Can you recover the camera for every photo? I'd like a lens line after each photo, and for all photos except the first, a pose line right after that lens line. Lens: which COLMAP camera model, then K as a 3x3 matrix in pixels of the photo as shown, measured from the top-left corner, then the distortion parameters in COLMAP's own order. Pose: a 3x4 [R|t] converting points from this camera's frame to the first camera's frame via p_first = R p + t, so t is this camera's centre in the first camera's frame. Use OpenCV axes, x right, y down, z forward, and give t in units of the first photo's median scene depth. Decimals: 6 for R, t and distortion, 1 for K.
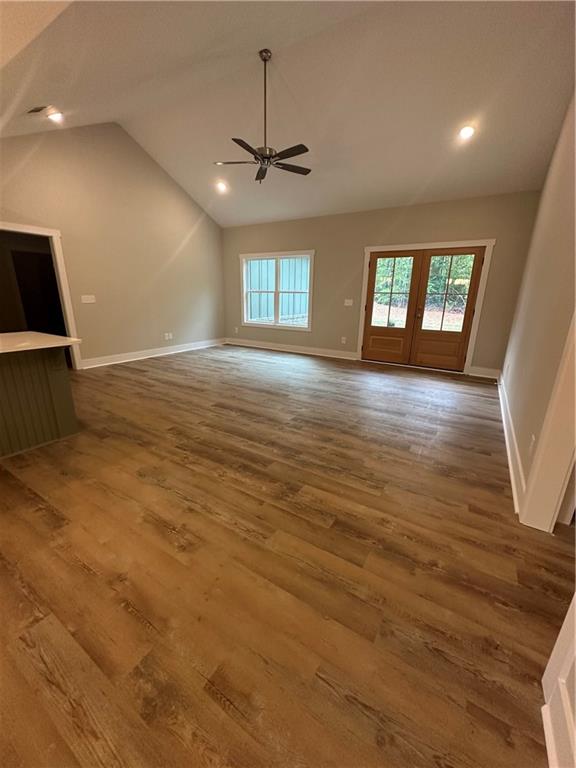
lens RADIAL K [[306.4, 0, 287.7], [0, 306.4, 384.3], [0, 0, 1]] dist [-0.001926, 0.000015]
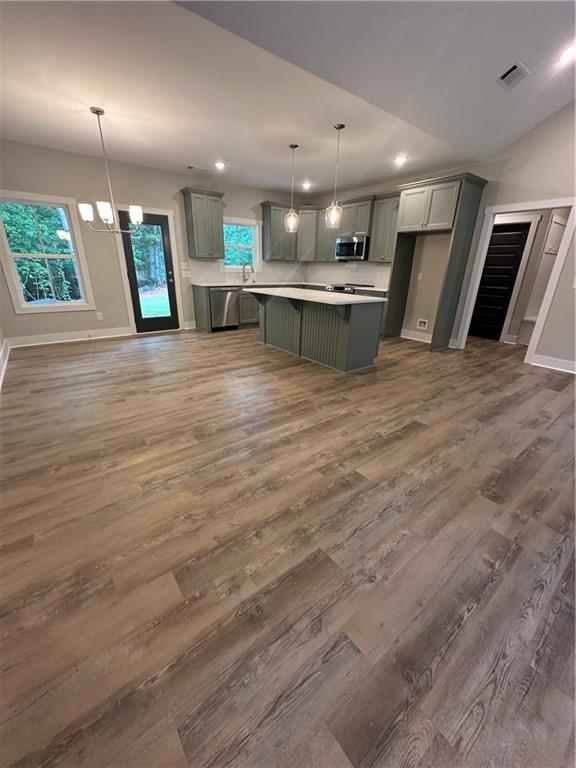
lens RADIAL K [[306.4, 0, 288.0], [0, 306.4, 384.0], [0, 0, 1]] dist [-0.001926, 0.000015]
pose [[-0.339158, 0.314456, -0.886617, 0.696575], [-0.294647, 0.859547, 0.417567, -0.323193], [0.893395, 0.402860, -0.198868, 1.171703]]
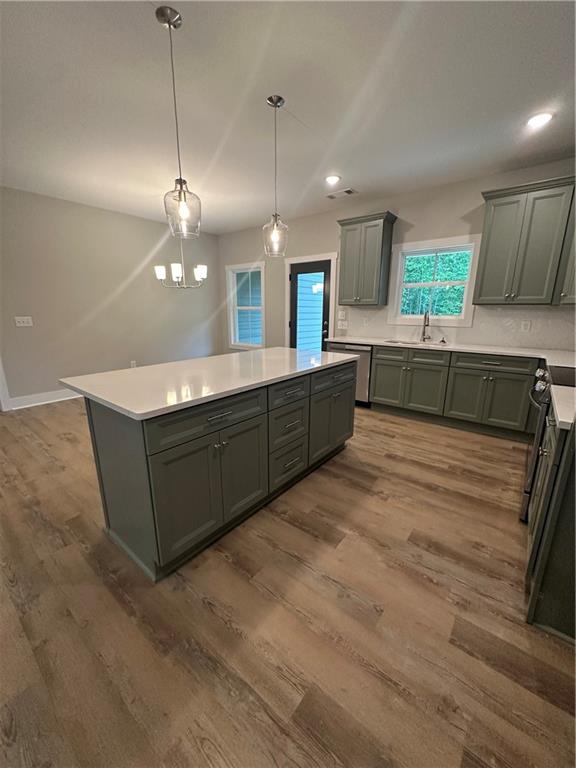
lens RADIAL K [[306.4, 0, 291.7], [0, 306.4, 385.0], [0, 0, 1]] dist [-0.001926, 0.000015]
pose [[-0.993902, -0.048047, 0.099253, -1.244232], [0.009287, 0.860412, 0.509514, -0.481582], [-0.109879, 0.507329, -0.854719, 1.501109]]
